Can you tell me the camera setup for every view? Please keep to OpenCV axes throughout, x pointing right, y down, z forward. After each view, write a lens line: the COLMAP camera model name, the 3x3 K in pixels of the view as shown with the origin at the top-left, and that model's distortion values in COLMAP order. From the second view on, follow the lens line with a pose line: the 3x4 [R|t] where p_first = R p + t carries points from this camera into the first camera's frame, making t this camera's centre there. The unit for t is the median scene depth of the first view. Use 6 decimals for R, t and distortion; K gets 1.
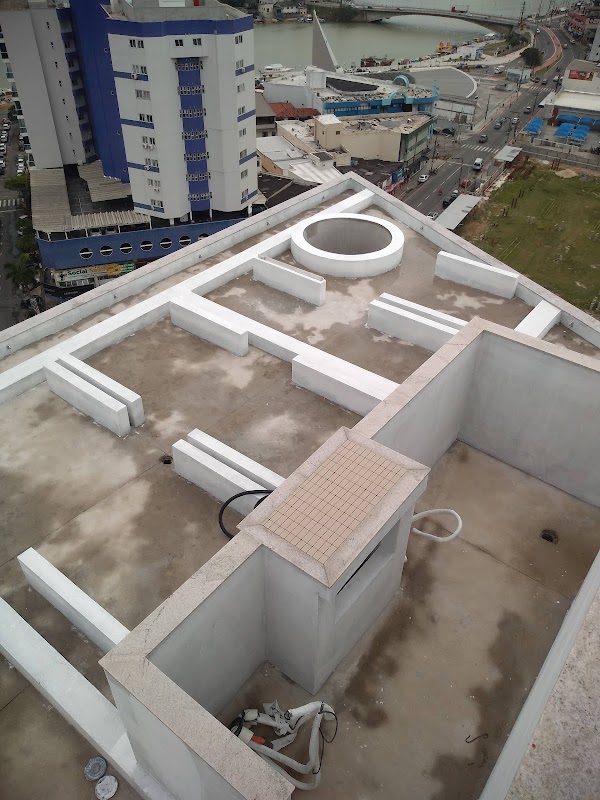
lens RADIAL K [[627.7, 0, 300.0], [0, 627.7, 400.0], [0, 0, 1]] dist [0.008343, -0.001840]
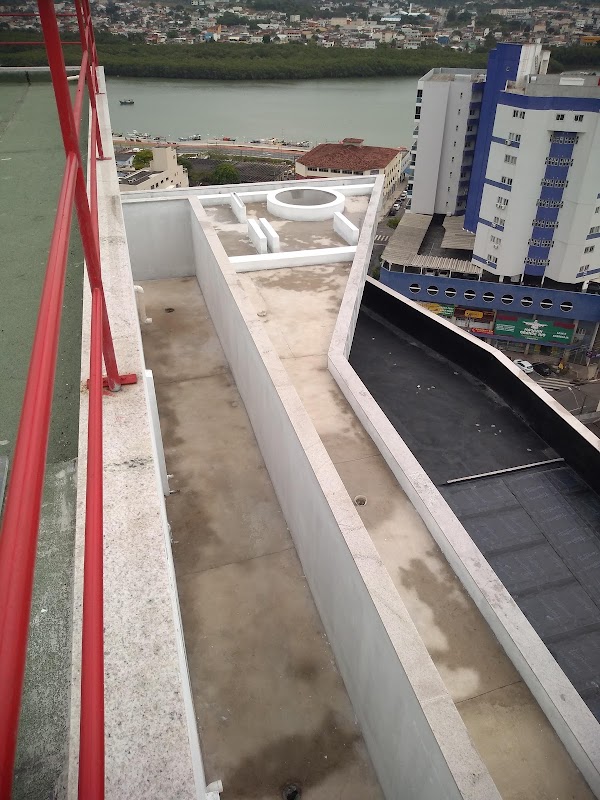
lens RADIAL K [[627.7, 0, 300.0], [0, 627.7, 400.0], [0, 0, 1]] dist [0.008343, -0.001840]
pose [[0.809747, 0.316212, -0.494287, 0.106500], [-0.361846, 0.932231, 0.003599, 0.020411], [0.461928, 0.175942, 0.869291, -0.023502]]
